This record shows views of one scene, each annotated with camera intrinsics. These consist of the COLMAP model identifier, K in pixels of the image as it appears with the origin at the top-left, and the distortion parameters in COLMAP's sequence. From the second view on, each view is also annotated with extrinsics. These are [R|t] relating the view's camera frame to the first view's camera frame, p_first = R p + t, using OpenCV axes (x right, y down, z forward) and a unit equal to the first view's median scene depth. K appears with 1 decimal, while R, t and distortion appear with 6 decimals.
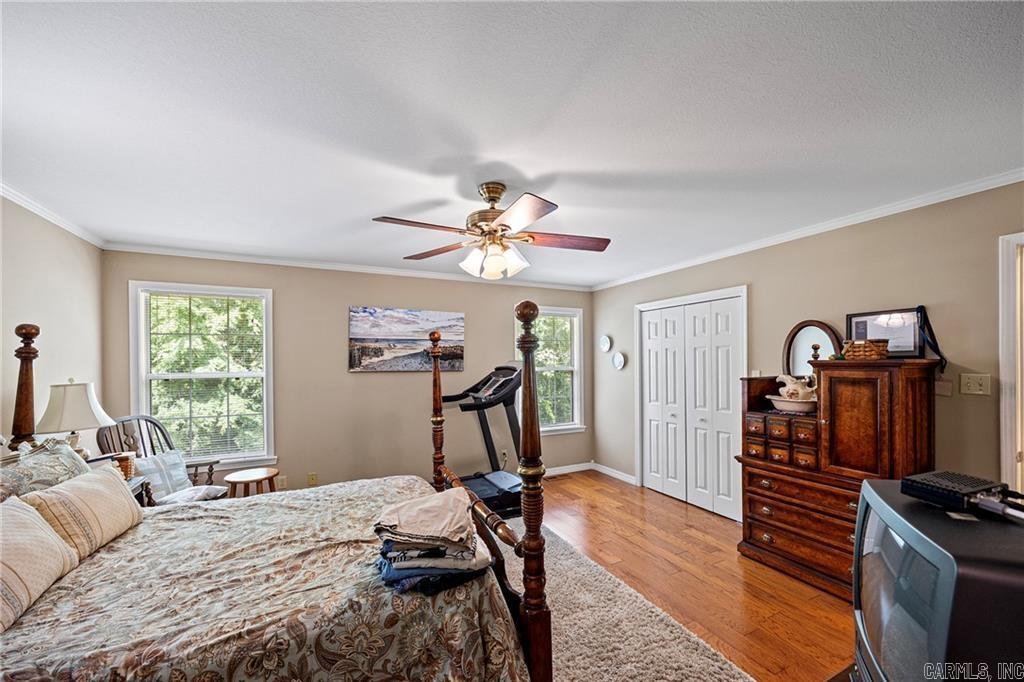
lens RADIAL K [[400.6, 0, 514.7], [0, 400.6, 356.5], [0, 0, 1]] dist [-0.001438, -0.000046]
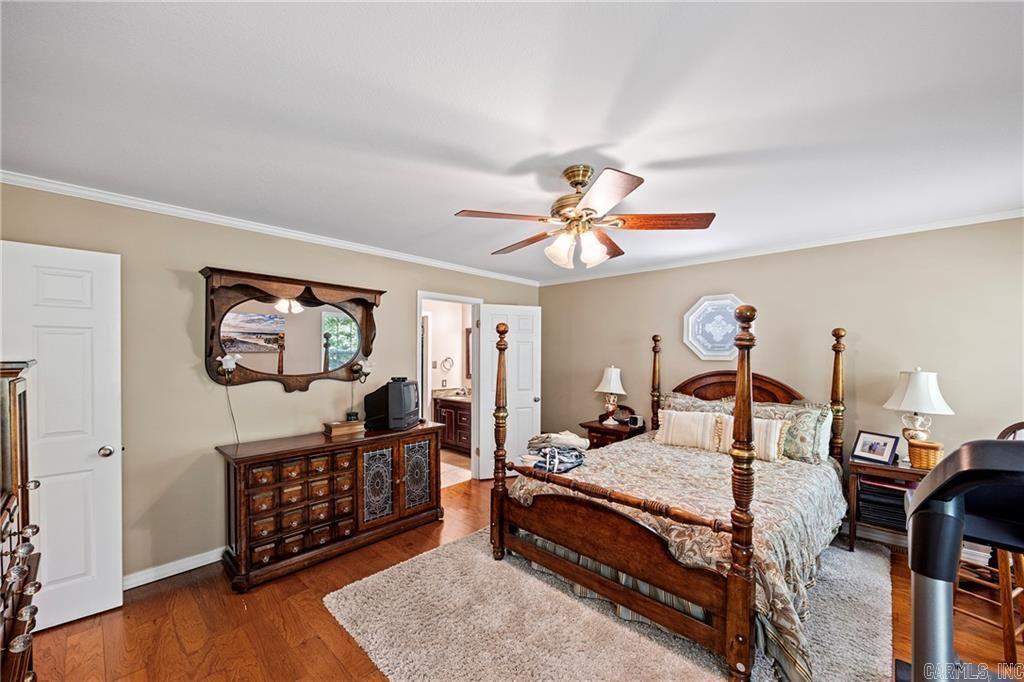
lens RADIAL K [[400.6, 0, 514.7], [0, 400.6, 356.5], [0, 0, 1]] dist [-0.001438, -0.000046]
pose [[-0.934990, 0.008000, -0.354584, 0.331520], [0.009531, 0.999951, -0.002571, 0.011688], [0.354546, -0.005784, -0.935021, 1.422629]]
